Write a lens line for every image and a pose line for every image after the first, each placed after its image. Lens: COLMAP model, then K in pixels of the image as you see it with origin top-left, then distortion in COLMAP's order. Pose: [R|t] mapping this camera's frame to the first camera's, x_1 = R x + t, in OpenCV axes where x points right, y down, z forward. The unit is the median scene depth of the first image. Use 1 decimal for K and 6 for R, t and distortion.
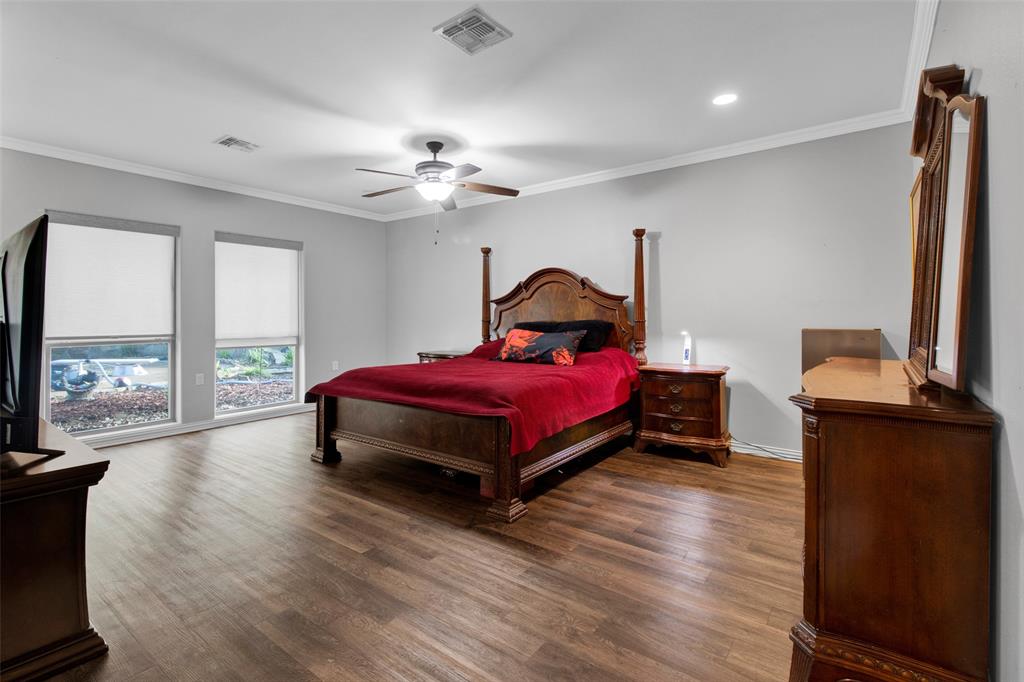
lens RADIAL K [[482.9, 0, 513.7], [0, 482.9, 324.2], [0, 0, 1]] dist [0.001252, -0.001159]
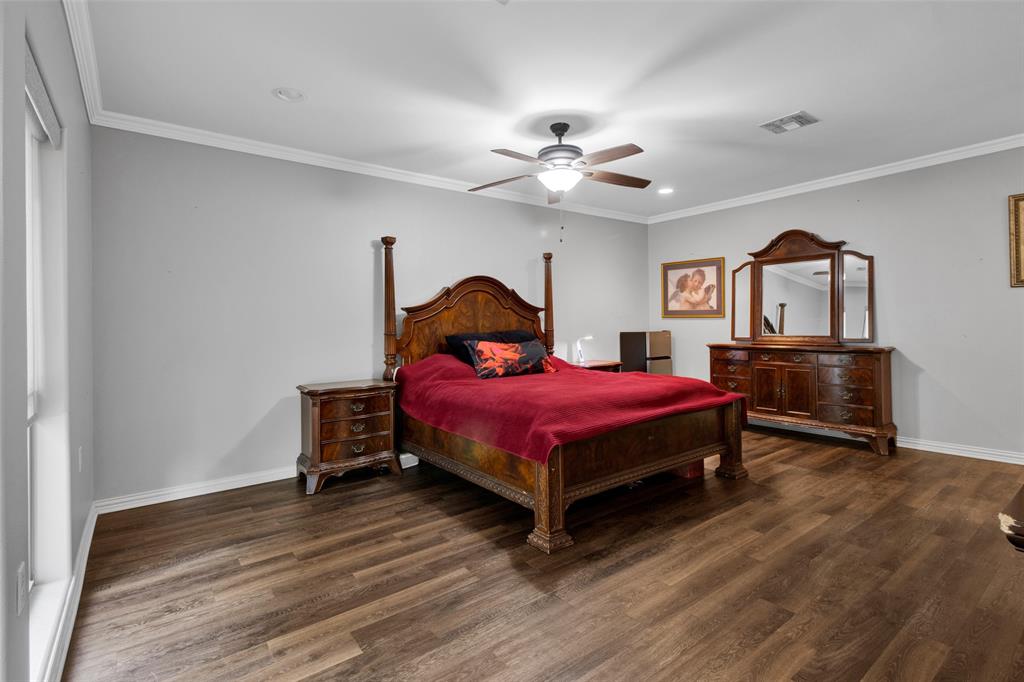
lens RADIAL K [[482.9, 0, 512.7], [0, 482.9, 330.2], [0, 0, 1]] dist [0.001252, -0.001159]
pose [[0.273662, -0.012796, 0.961741, -0.908040], [0.031208, 0.999503, 0.004418, -0.013437], [-0.961320, 0.028805, 0.273925, 0.760023]]
